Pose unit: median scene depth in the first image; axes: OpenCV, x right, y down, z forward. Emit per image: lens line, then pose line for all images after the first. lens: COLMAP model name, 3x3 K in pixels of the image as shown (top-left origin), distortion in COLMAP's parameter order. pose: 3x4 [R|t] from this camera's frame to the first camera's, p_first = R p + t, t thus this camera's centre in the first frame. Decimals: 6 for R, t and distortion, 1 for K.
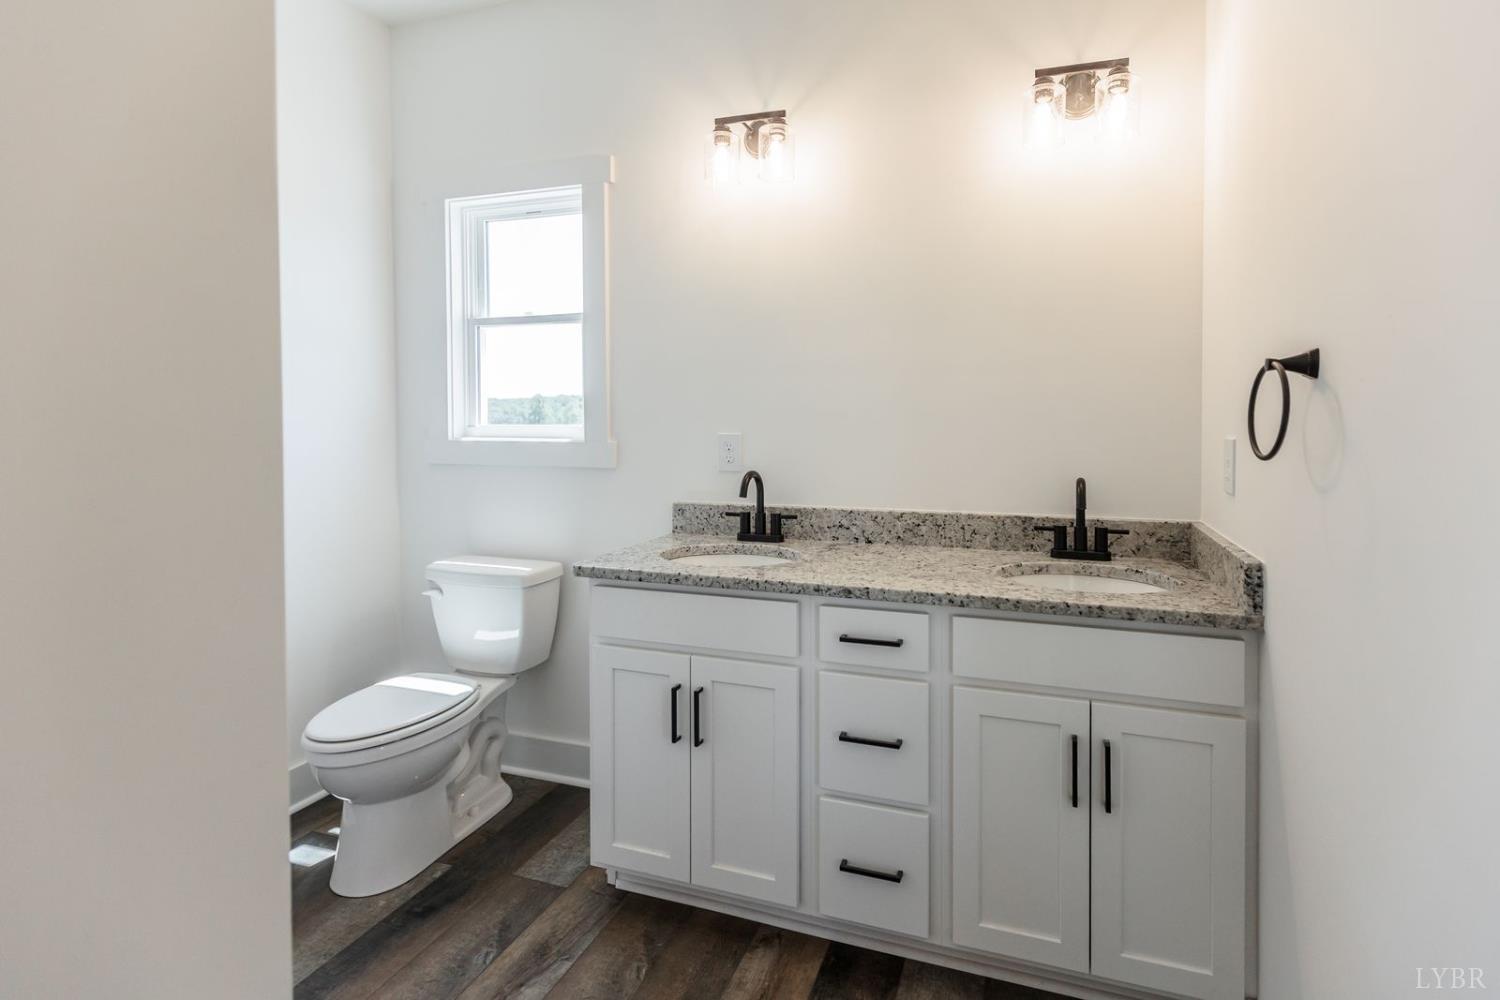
lens RADIAL K [[718.9, 0, 768.7], [0, 718.9, 423.6], [0, 0, 1]] dist [0.004064, 0.000495]
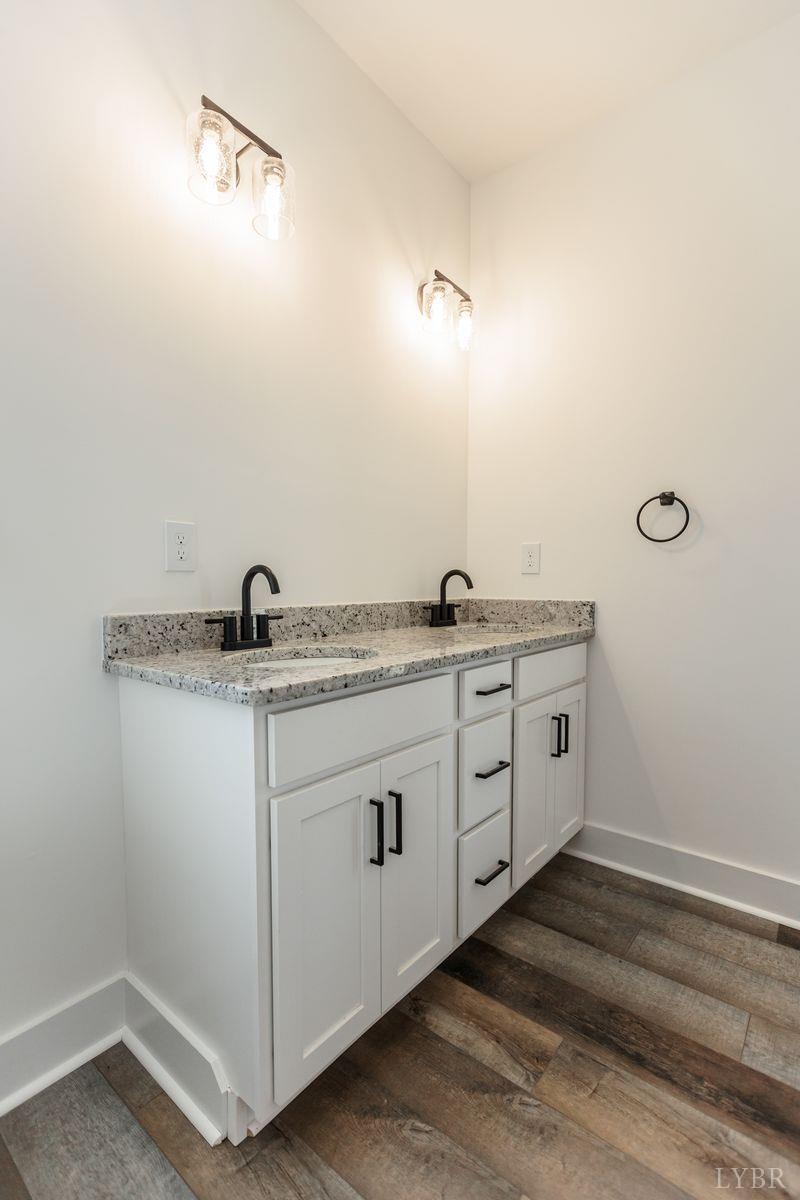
lens RADIAL K [[556.9, 0, 416.2], [0, 556.9, 607.2], [0, 0, 1]] dist [0.001919, 0.000448]
pose [[0.331266, -0.044400, 0.942492, -0.630165], [0.007656, 0.998986, 0.044371, 0.093755], [-0.943506, -0.007483, 0.331270, 0.643025]]
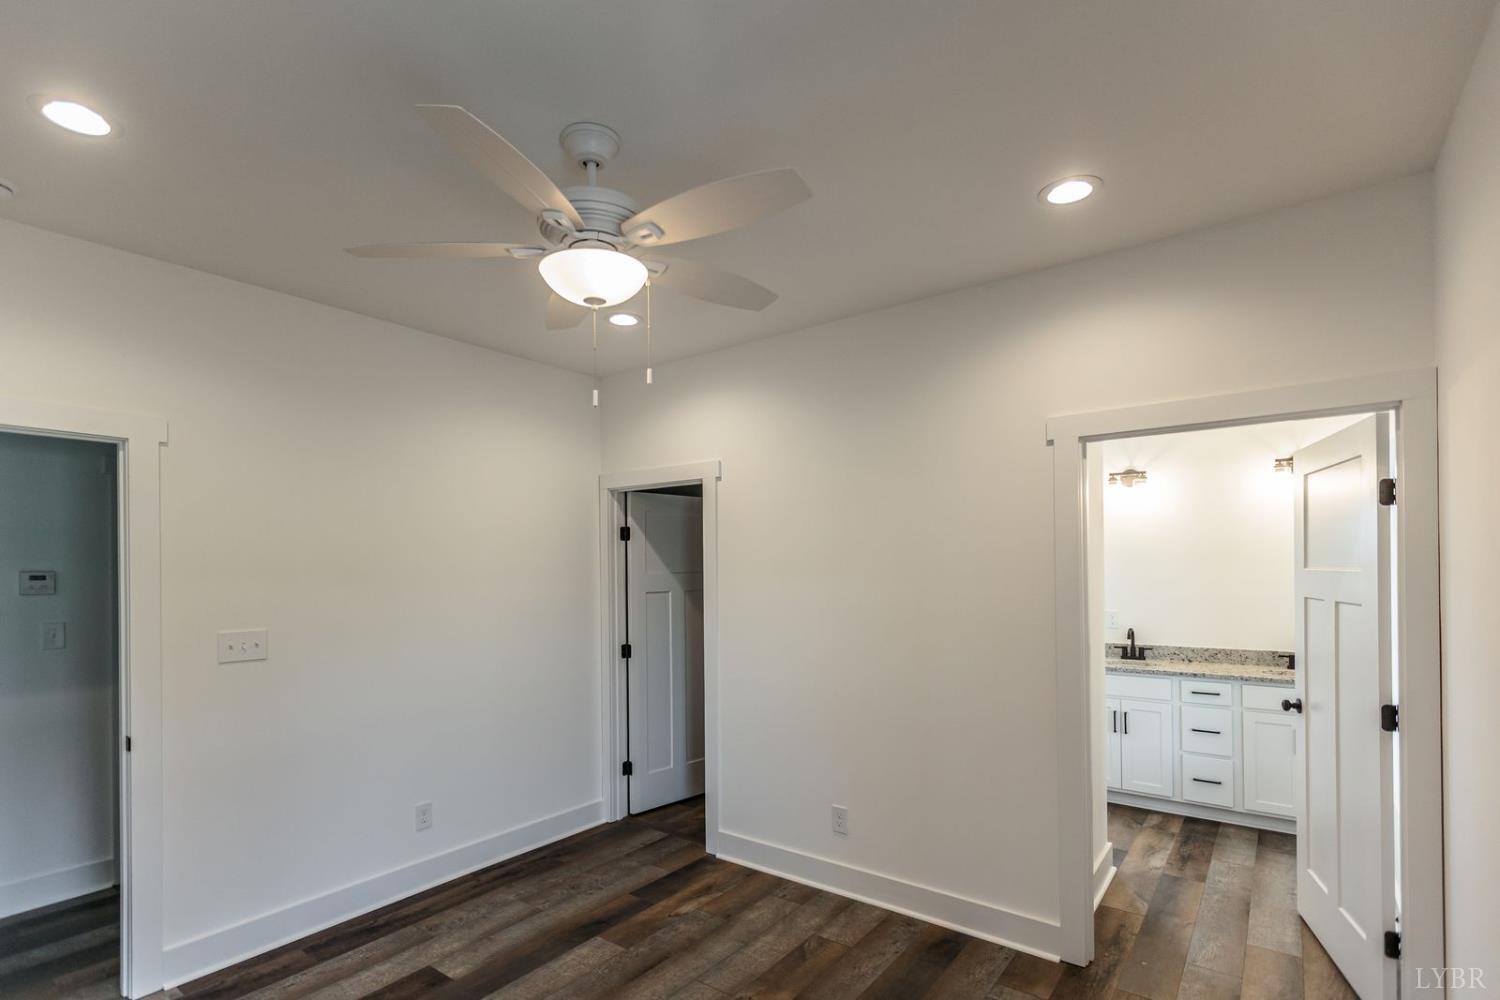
lens RADIAL K [[682.0, 0, 748.4], [0, 682.0, 563.3], [0, 0, 1]] dist [0.001062, 0.000139]
pose [[0.952702, -0.008320, -0.303793, -0.552301], [0.001723, 0.999757, -0.021978, -0.099800], [0.303902, 0.020415, 0.952484, -1.522789]]
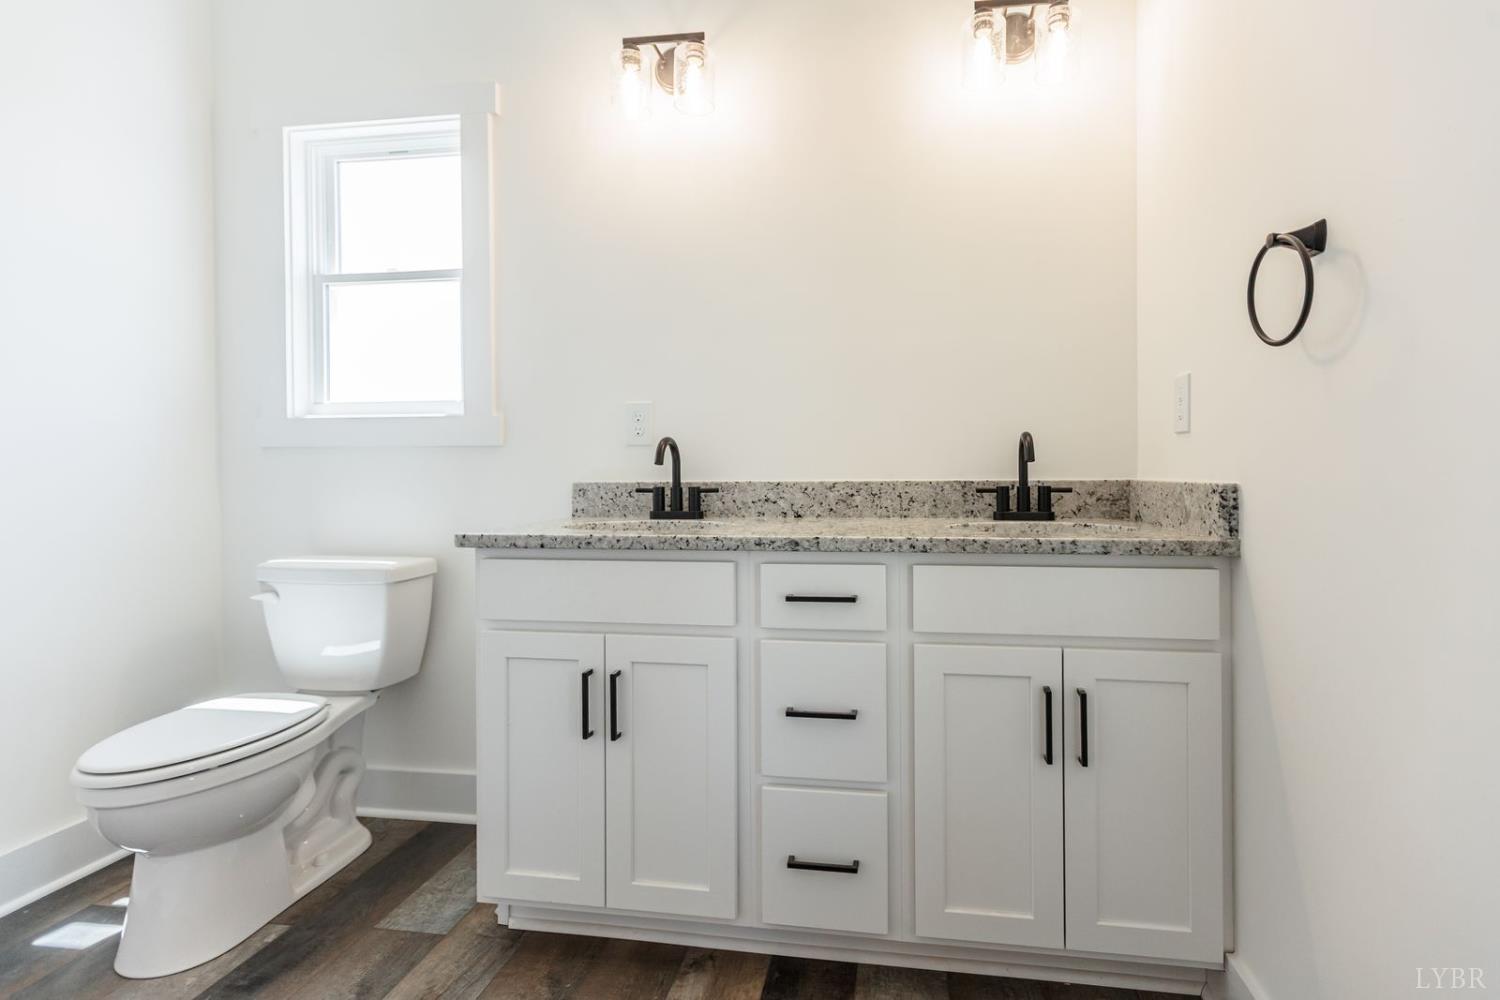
lens RADIAL K [[719.7, 0, 773.9], [0, 719.7, 465.2], [0, 0, 1]] dist [0.004519, -0.001662]
pose [[0.984775, -0.003524, 0.173797, -0.052044], [0.005926, 0.999894, -0.013304, 0.120134], [-0.173732, 0.014131, 0.984692, 0.117868]]
